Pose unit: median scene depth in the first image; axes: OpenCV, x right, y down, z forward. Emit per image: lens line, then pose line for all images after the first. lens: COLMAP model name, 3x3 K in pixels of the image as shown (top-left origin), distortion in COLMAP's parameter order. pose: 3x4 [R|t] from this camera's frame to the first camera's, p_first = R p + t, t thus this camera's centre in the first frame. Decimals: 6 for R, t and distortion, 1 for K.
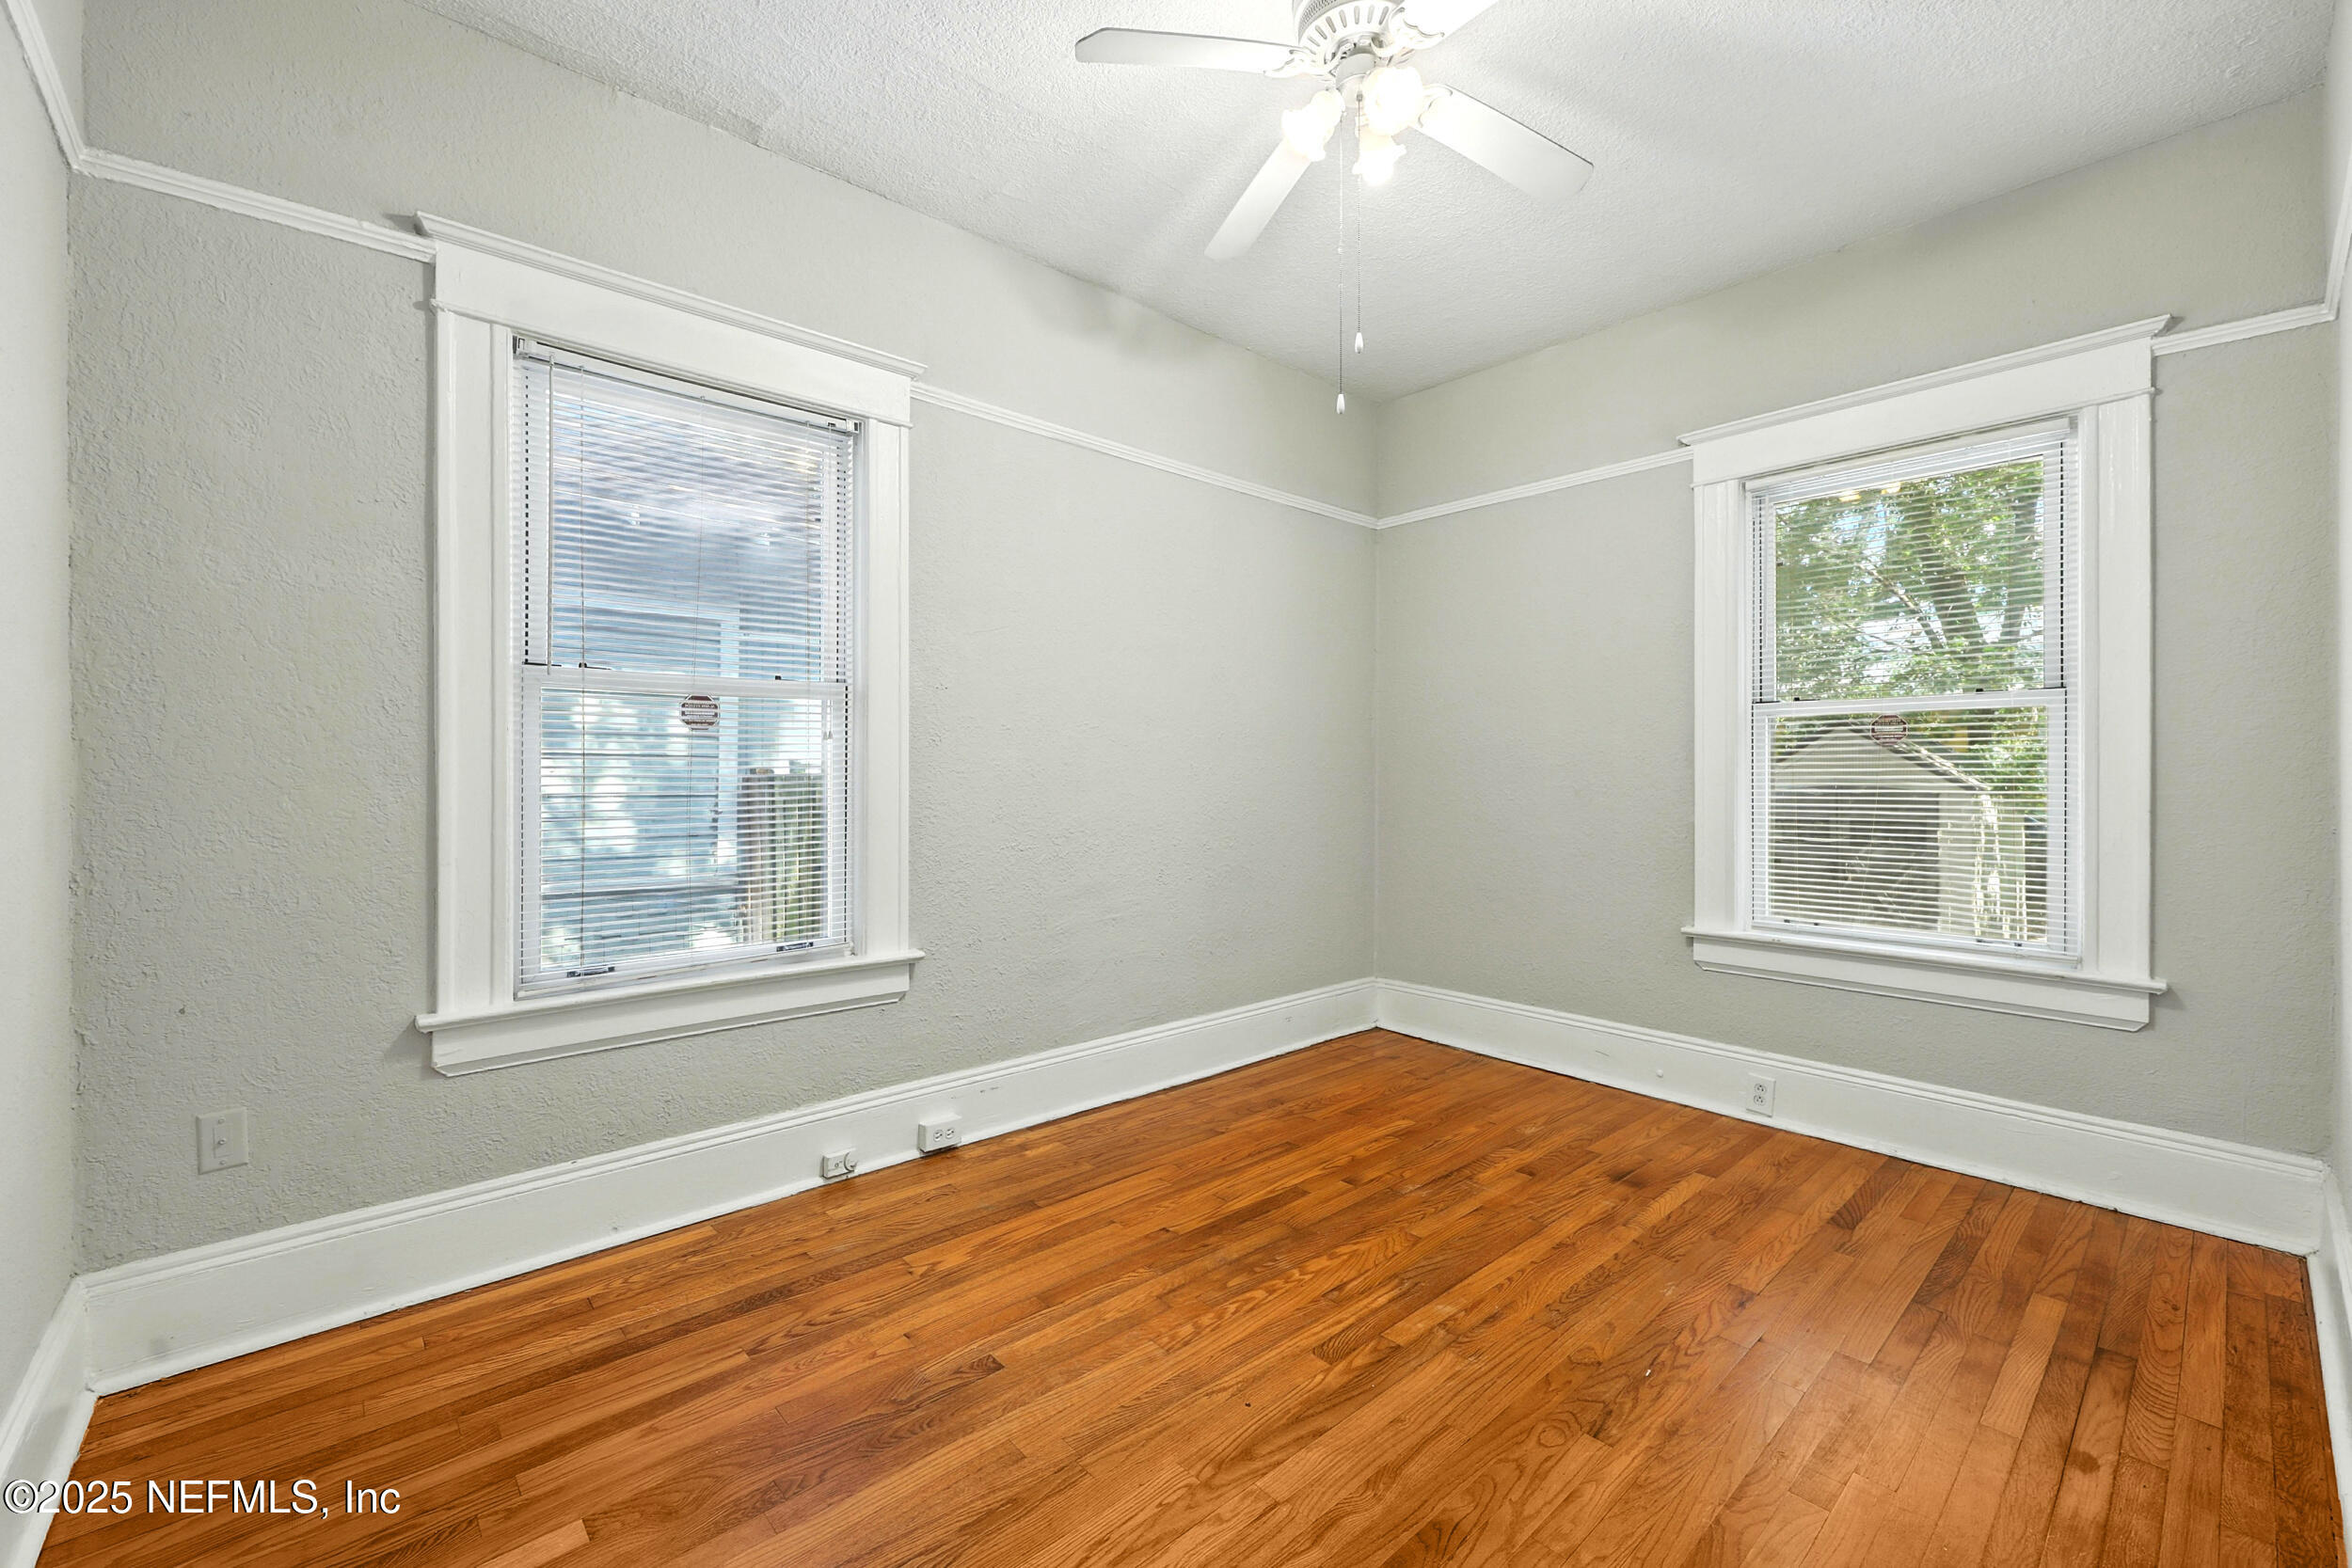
lens RADIAL K [[952.9, 0, 1158.5], [0, 952.9, 781.1], [0, 0, 1]] dist [-0.001859, -0.000283]
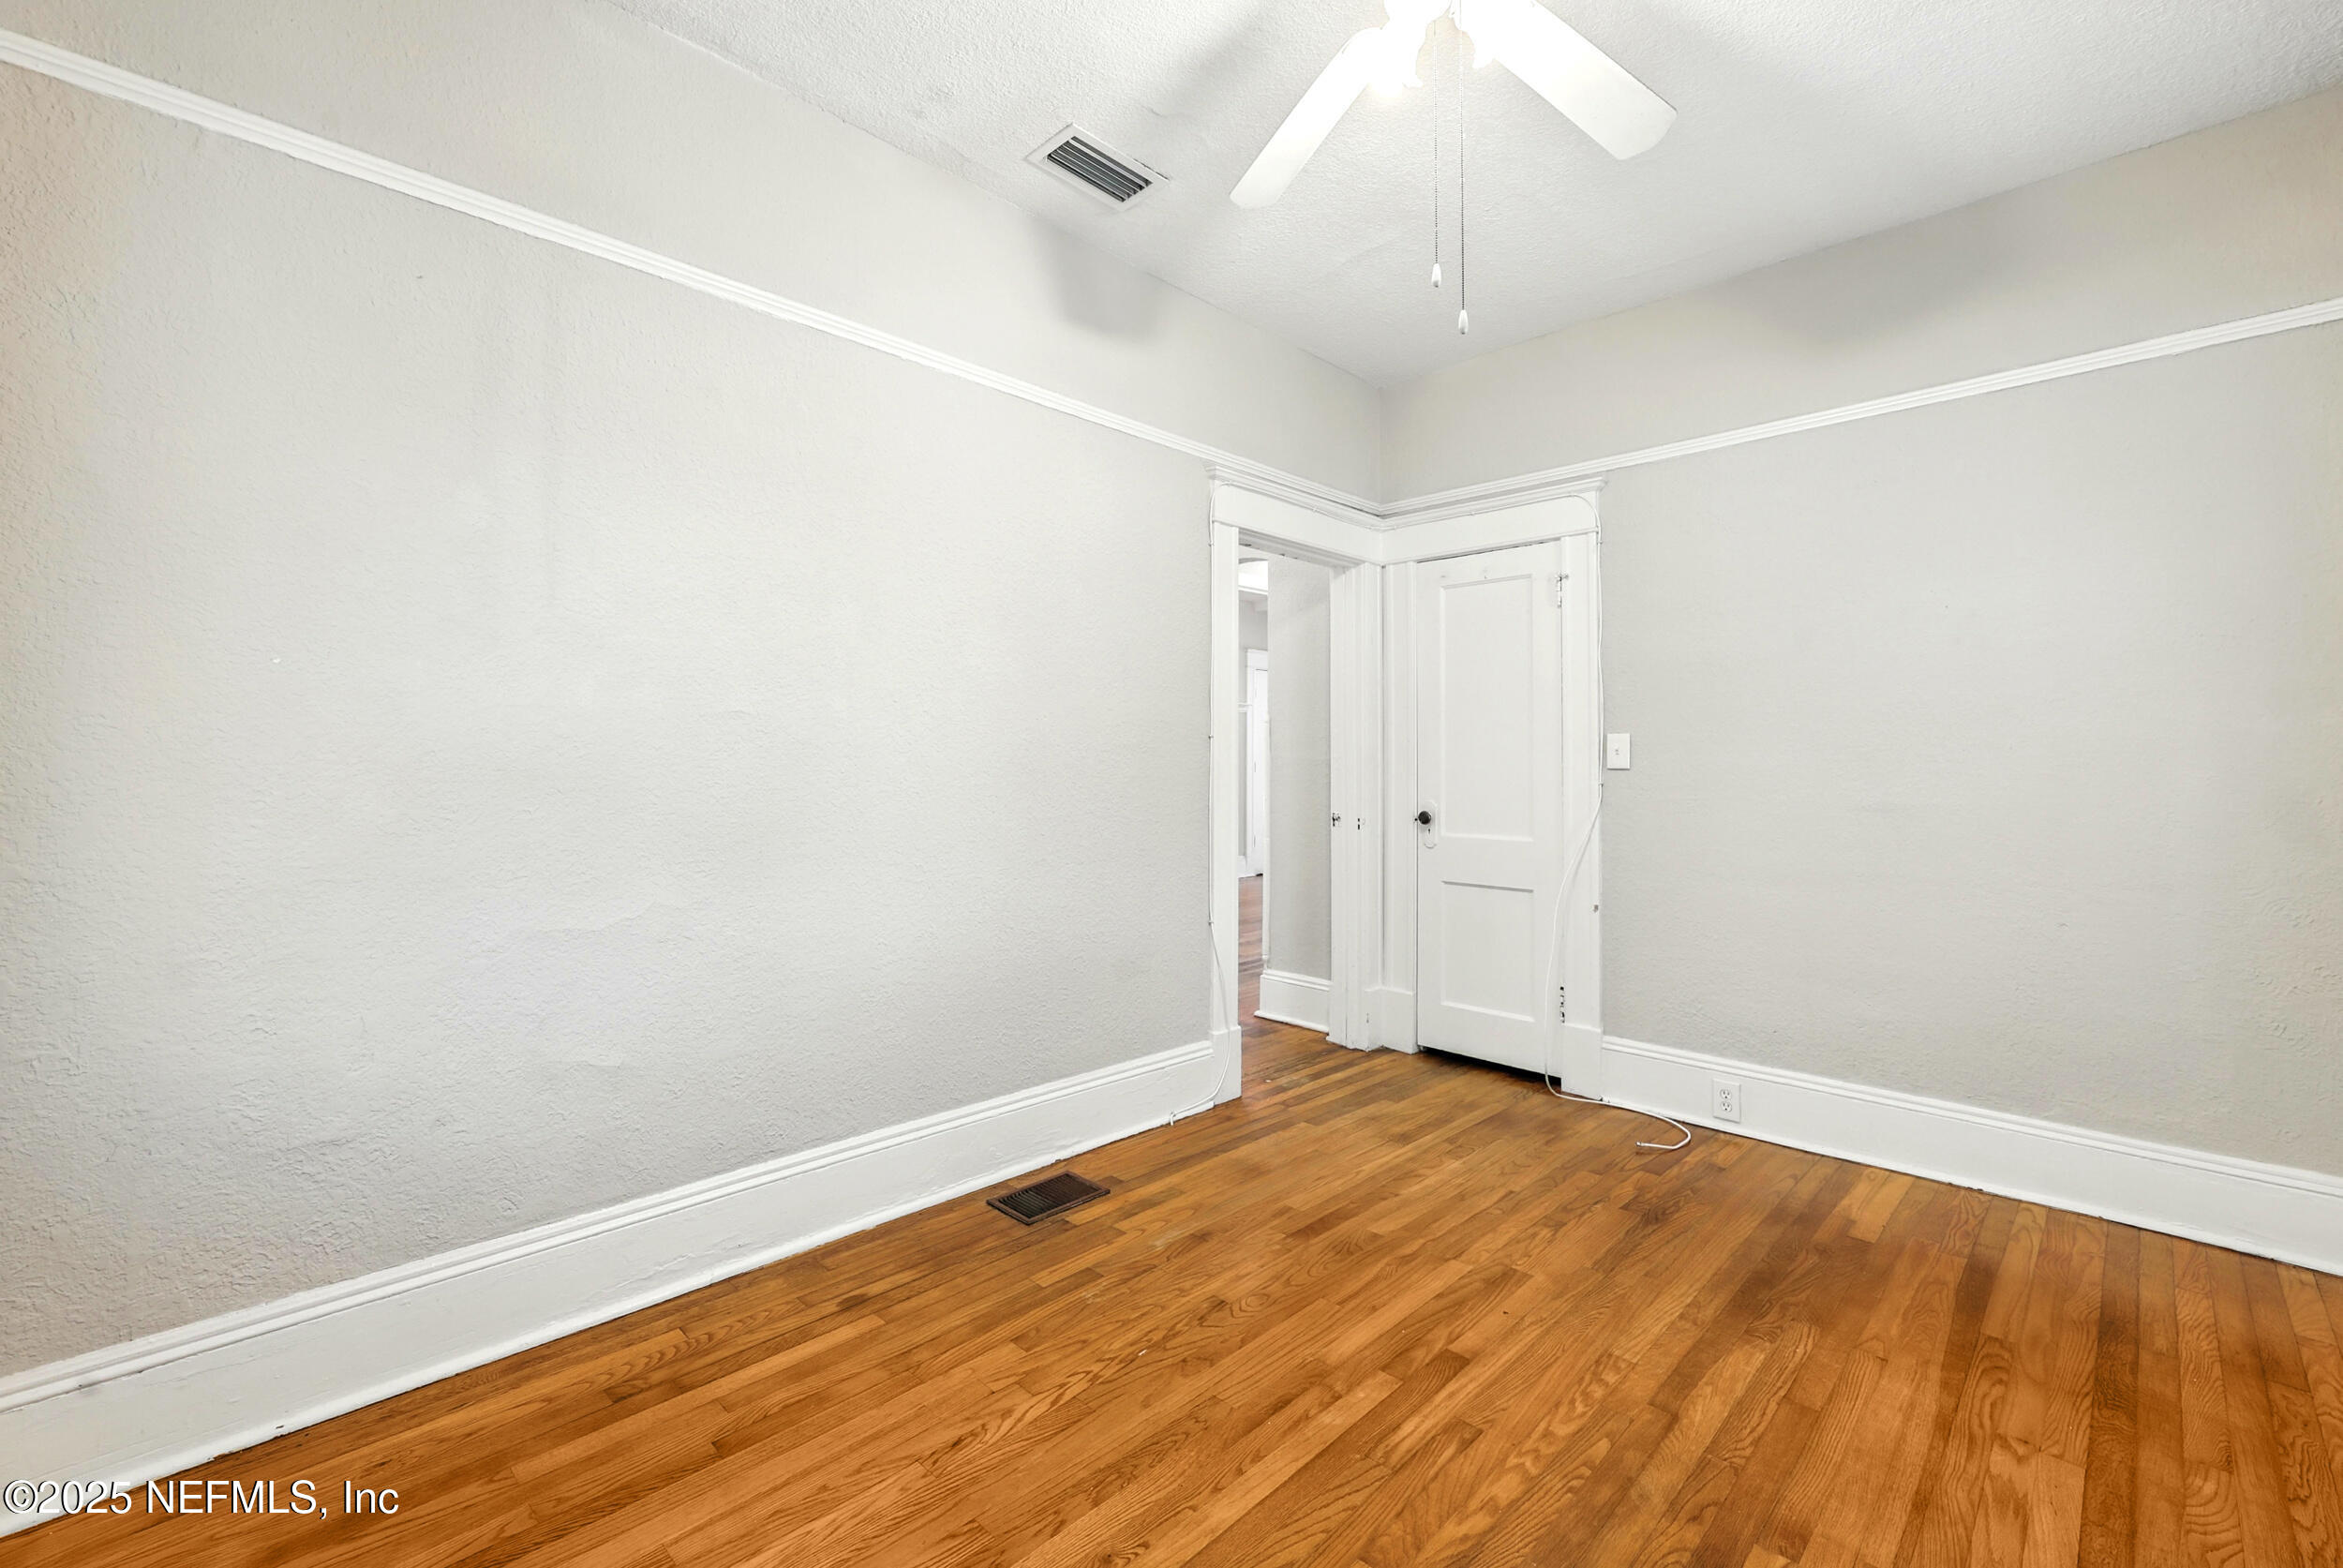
lens RADIAL K [[991.2, 0, 1171.5], [0, 991.2, 784.0], [0, 0, 1]] dist [-0.000634, -0.000088]
pose [[-0.996665, -0.011135, -0.080835, 0.531208], [-0.013766, 0.999391, 0.032056, -0.022619], [0.080429, 0.033062, -0.996212, 1.883965]]
